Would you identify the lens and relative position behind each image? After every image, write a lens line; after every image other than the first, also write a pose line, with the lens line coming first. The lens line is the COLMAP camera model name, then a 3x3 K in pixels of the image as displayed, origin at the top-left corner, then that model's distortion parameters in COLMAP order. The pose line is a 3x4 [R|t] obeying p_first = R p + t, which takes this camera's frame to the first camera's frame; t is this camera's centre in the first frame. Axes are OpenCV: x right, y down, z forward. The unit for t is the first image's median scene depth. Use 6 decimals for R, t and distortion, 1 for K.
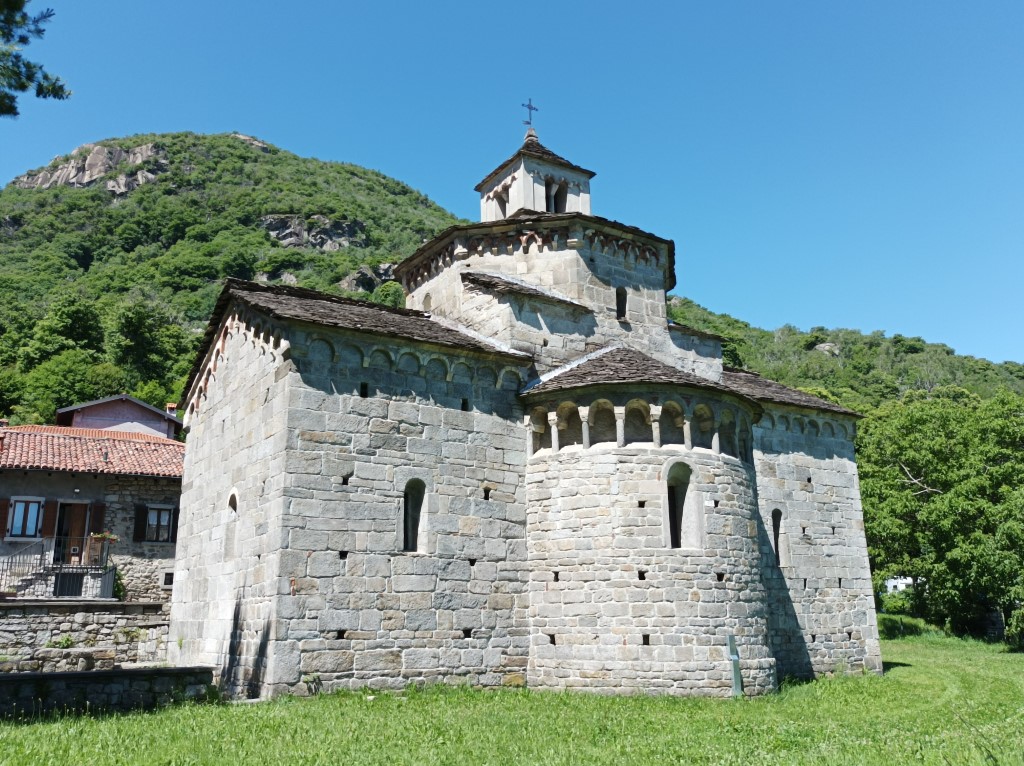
lens RADIAL K [[863.2, 0, 515.3], [0, 863.2, 376.0], [0, 0, 1]] dist [0.029233, -0.010935]
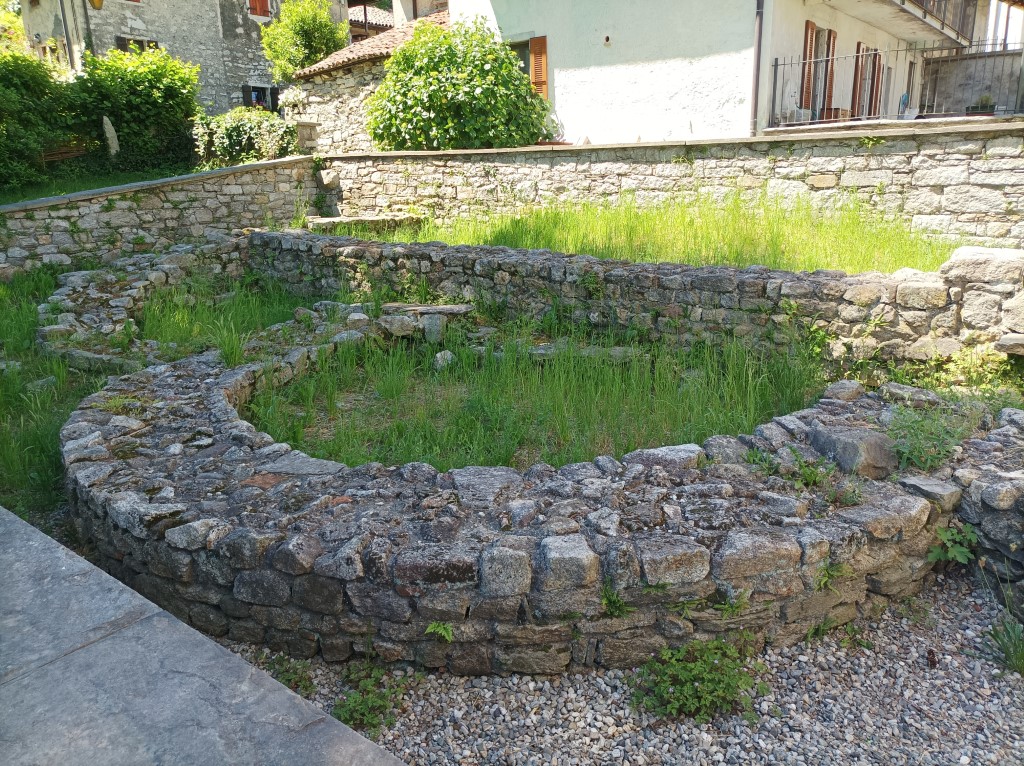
lens RADIAL K [[763.0, 0, 509.9], [0, 763.0, 380.8], [0, 0, 1]] dist [0.033270, -0.020618]
pose [[0.317704, 0.256393, -0.912867, -0.281518], [0.278246, 0.895152, 0.348256, 0.184592], [0.906445, -0.364644, 0.213053, 0.693046]]
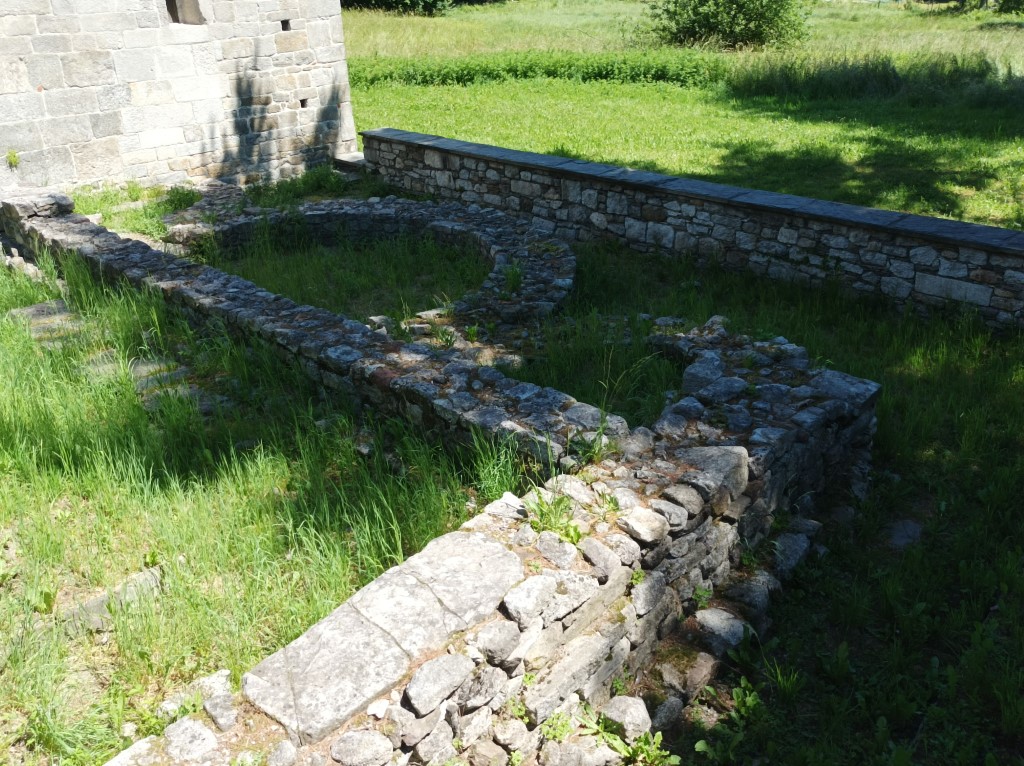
lens RADIAL K [[863.2, 0, 505.1], [0, 863.2, 382.1], [0, 0, 1]] dist [0.029233, -0.010935]
pose [[-0.199582, -0.418812, 0.885869, -1.086852], [-0.246850, 0.896390, 0.368171, 0.124734], [-0.948279, -0.145196, -0.282287, 0.798131]]
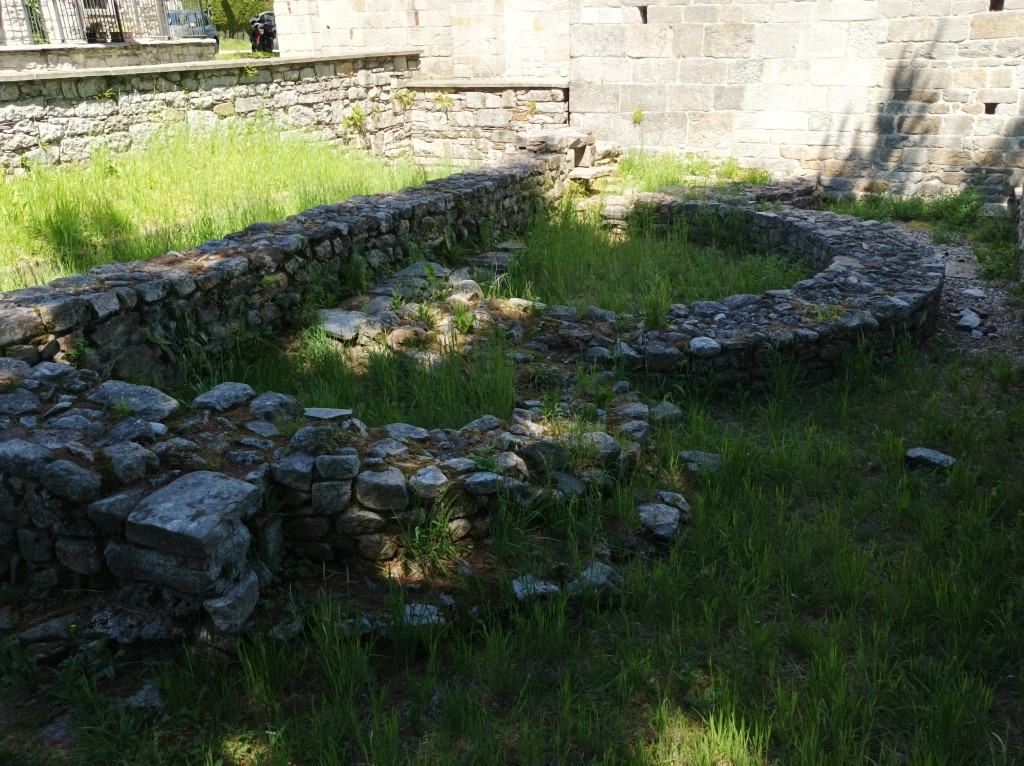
lens RADIAL K [[863.2, 0, 517.1], [0, 863.2, 375.9], [0, 0, 1]] dist [0.029233, -0.010935]
pose [[0.862377, -0.191748, 0.468550, -0.836970], [-0.132023, 0.808300, 0.573779, 0.080914], [-0.488750, -0.556673, 0.671744, 0.437052]]
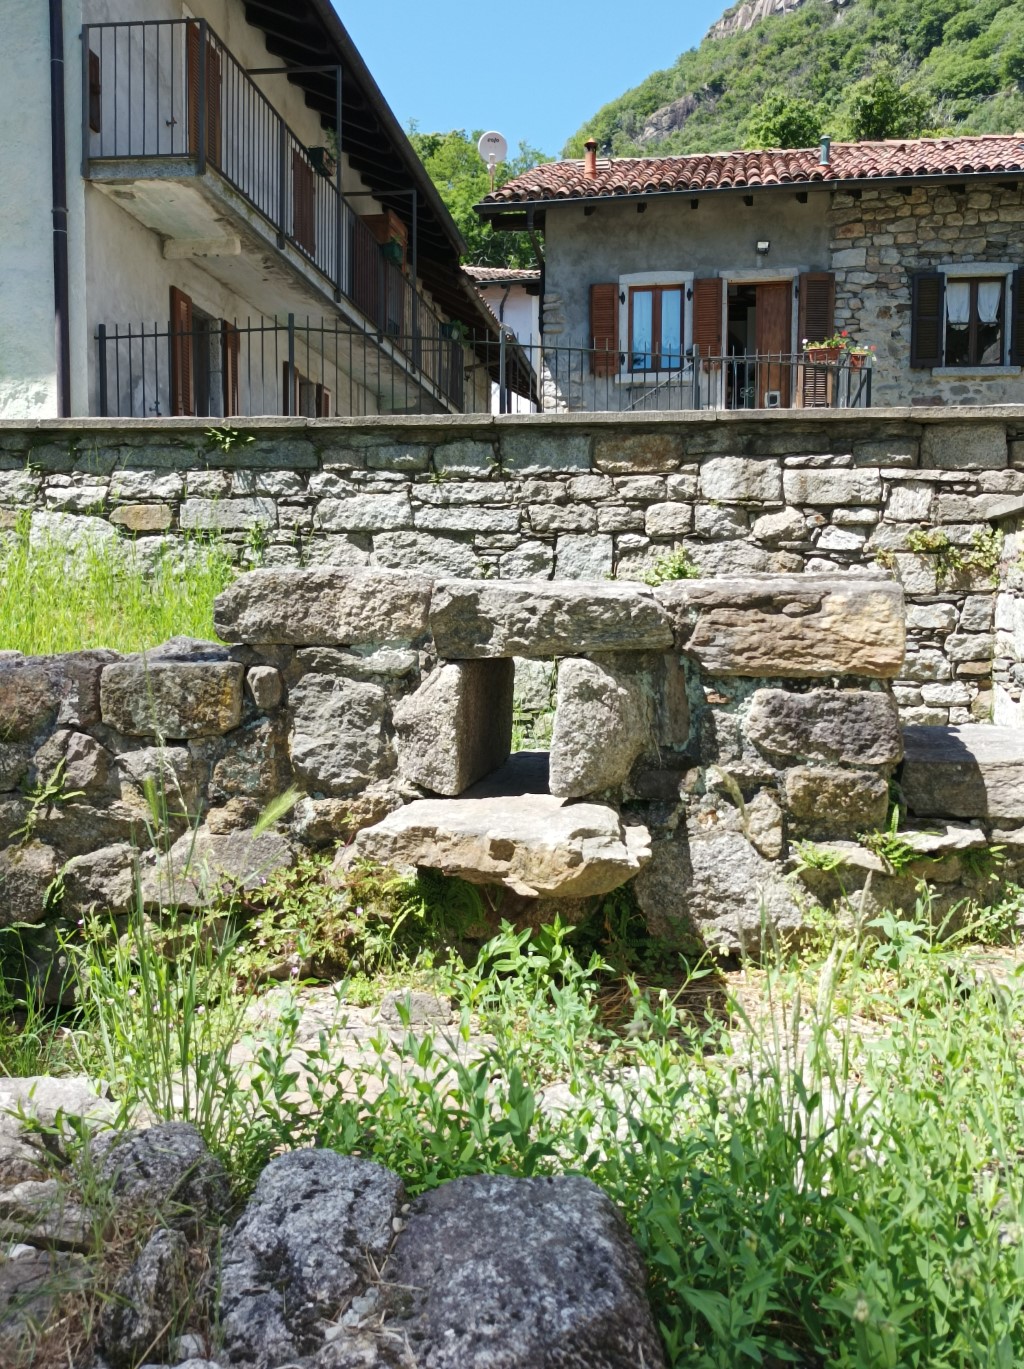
lens RADIAL K [[1154.1, 0, 508.4], [0, 1154.1, 688.1], [0, 0, 1]] dist [0.029233, -0.010935]
pose [[0.744949, 0.058730, -0.664531, -0.387865], [0.165222, 0.948842, 0.269073, 0.270179], [0.646338, -0.310241, 0.697135, 0.840334]]
